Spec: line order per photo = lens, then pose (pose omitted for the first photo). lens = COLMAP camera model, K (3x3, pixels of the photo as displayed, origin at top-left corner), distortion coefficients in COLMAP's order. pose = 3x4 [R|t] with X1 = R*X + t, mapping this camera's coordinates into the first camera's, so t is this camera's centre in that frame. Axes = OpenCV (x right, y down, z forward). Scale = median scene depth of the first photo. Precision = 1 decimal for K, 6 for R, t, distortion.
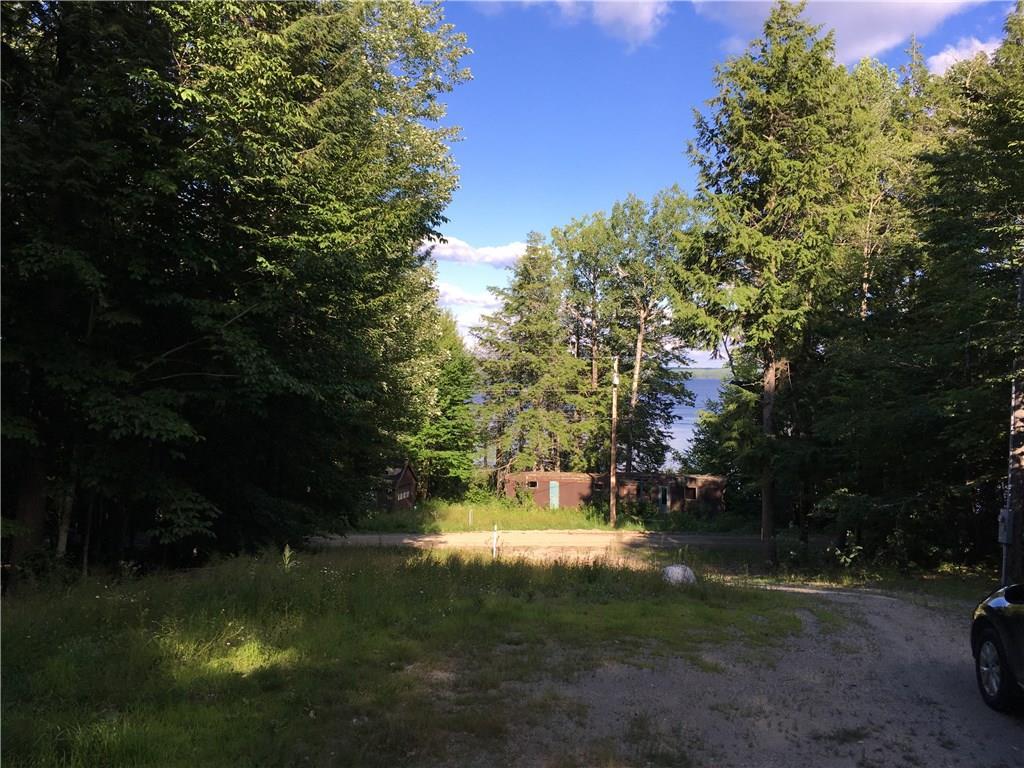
lens RADIAL K [[872.5, 0, 479.2], [0, 872.5, 383.3], [0, 0, 1]] dist [0.089409, -0.004453]
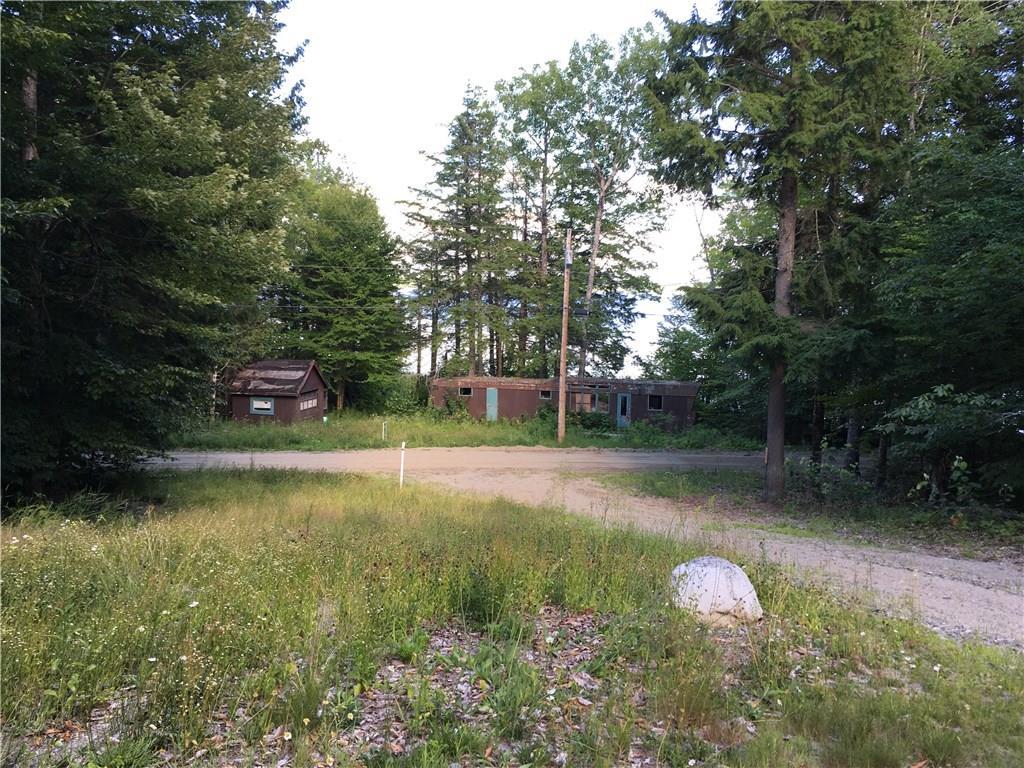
lens RADIAL K [[872.5, 0, 479.2], [0, 872.5, 383.3], [0, 0, 1]] dist [0.089409, -0.004453]
pose [[0.998459, 0.006399, 0.055130, 0.025683], [-0.011707, 0.995265, 0.096492, 0.025876], [-0.054251, -0.096988, 0.993806, 0.166198]]
